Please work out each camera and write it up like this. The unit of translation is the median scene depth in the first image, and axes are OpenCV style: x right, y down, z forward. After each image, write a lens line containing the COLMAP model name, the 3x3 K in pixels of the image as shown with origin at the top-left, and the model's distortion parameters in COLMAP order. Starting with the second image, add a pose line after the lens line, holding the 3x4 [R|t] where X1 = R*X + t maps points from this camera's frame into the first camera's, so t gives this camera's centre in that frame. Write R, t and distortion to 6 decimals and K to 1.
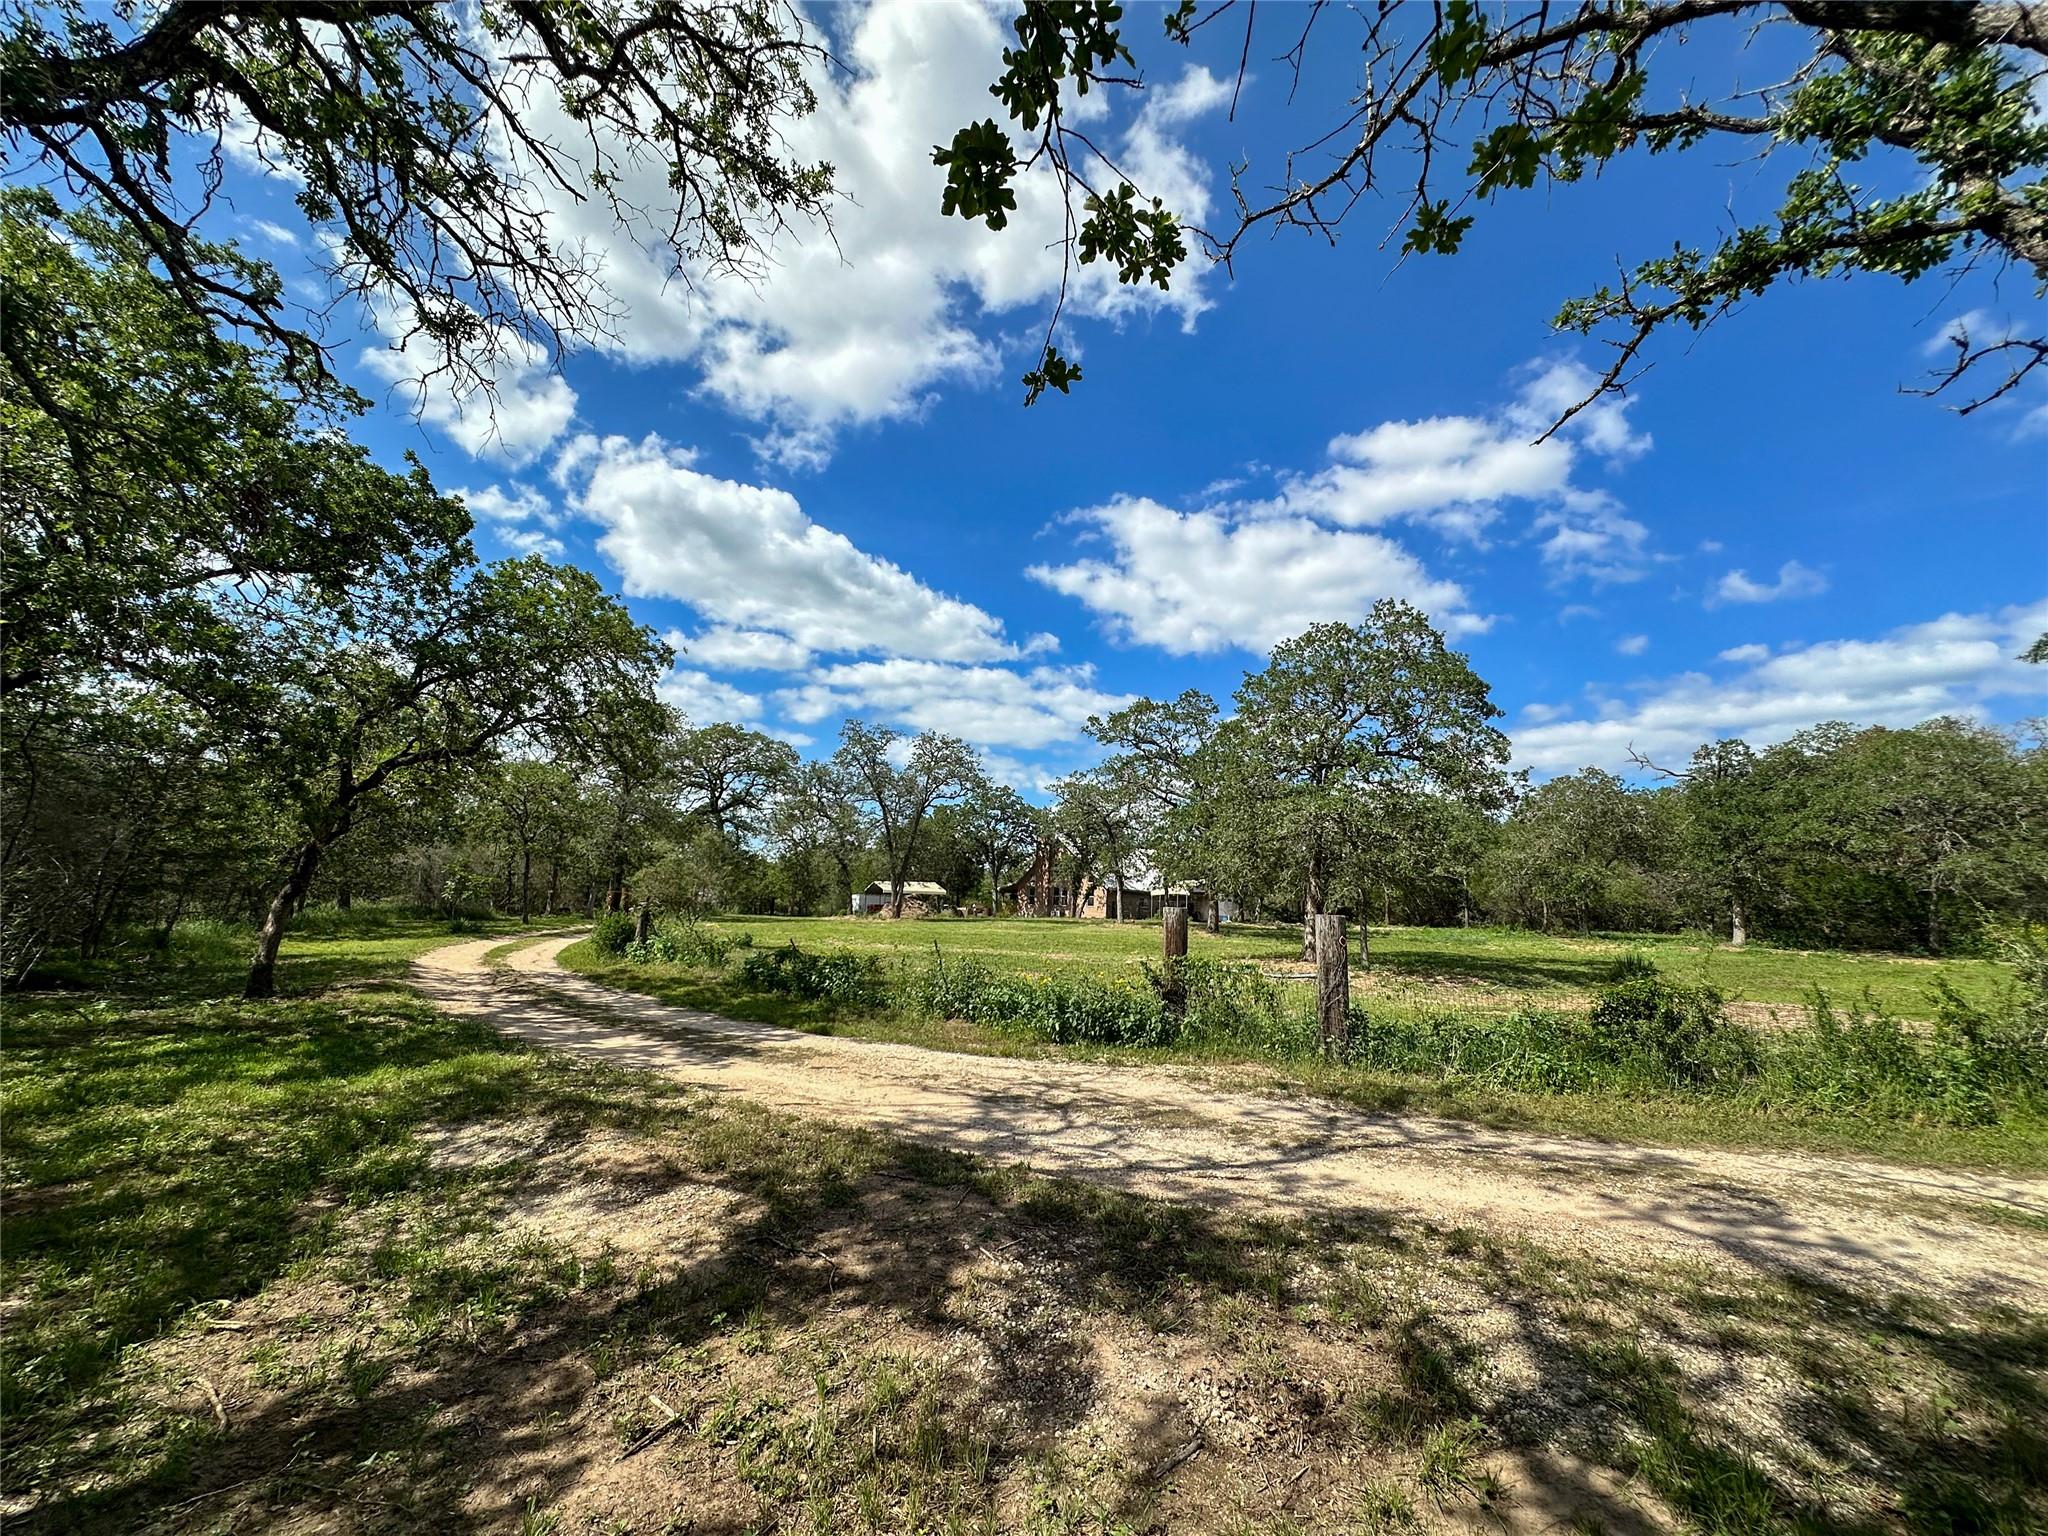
lens RADIAL K [[825.0, 0, 1033.4], [0, 825.0, 764.3], [0, 0, 1]] dist [-0.006880, 0.001662]
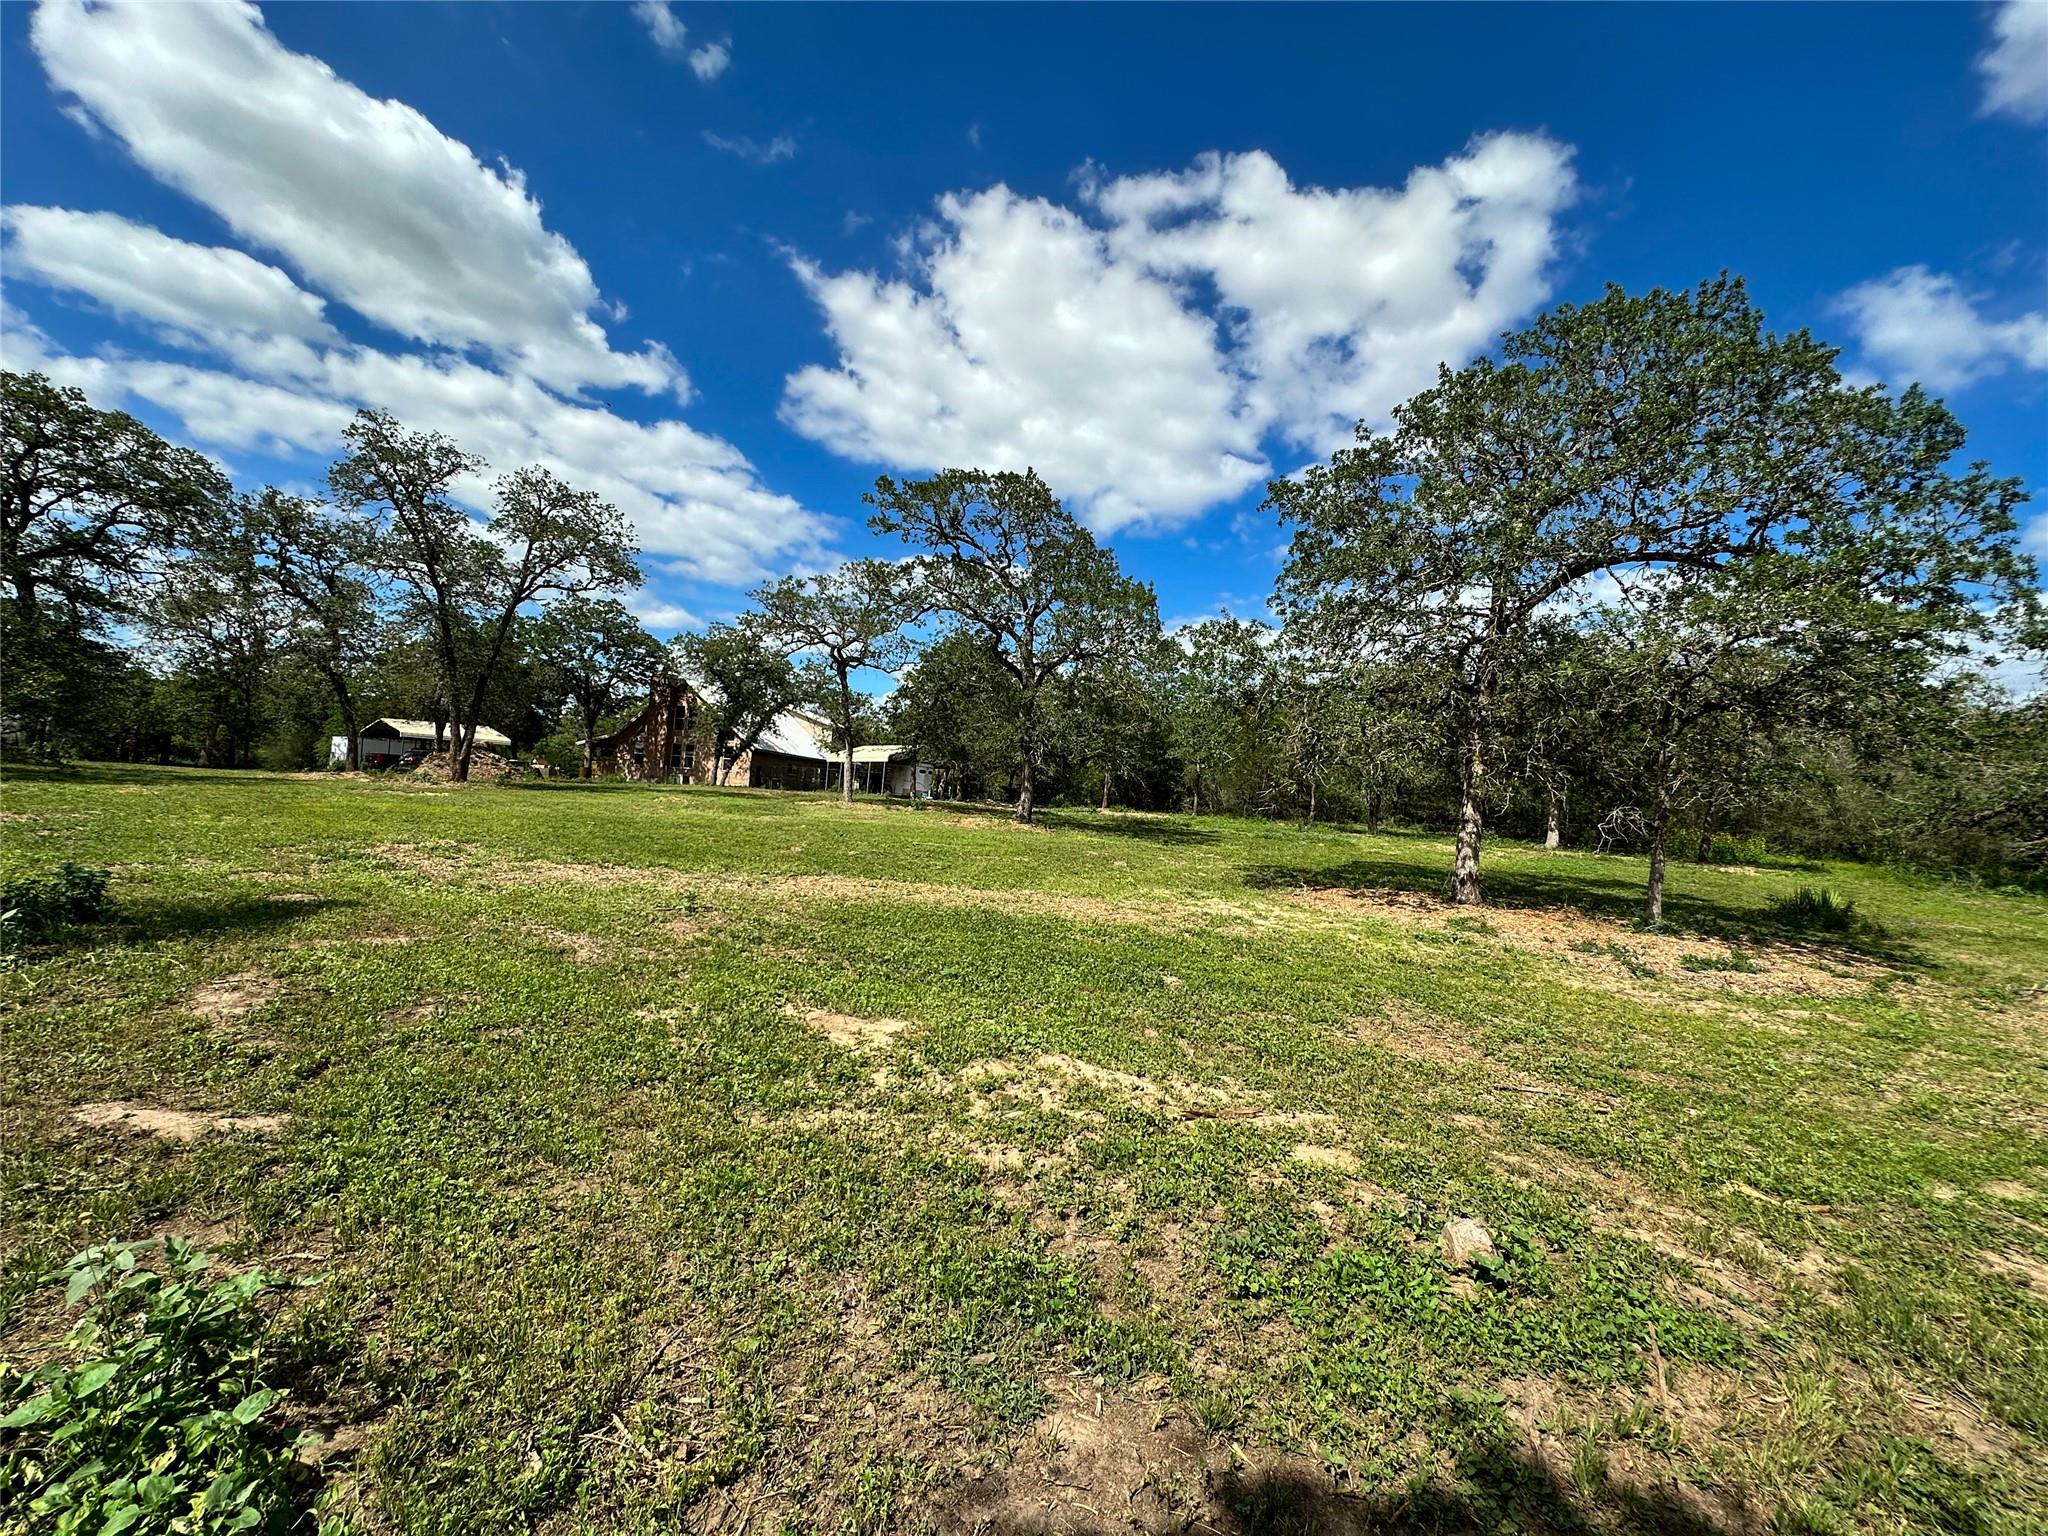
lens RADIAL K [[825.0, 0, 1025.9], [0, 825.0, 767.0], [0, 0, 1]] dist [-0.006880, 0.001662]
pose [[0.870926, 0.046150, 0.489242, -0.075884], [-0.124947, 0.983658, 0.129636, 0.037355], [-0.475264, -0.174033, 0.862460, 0.227122]]
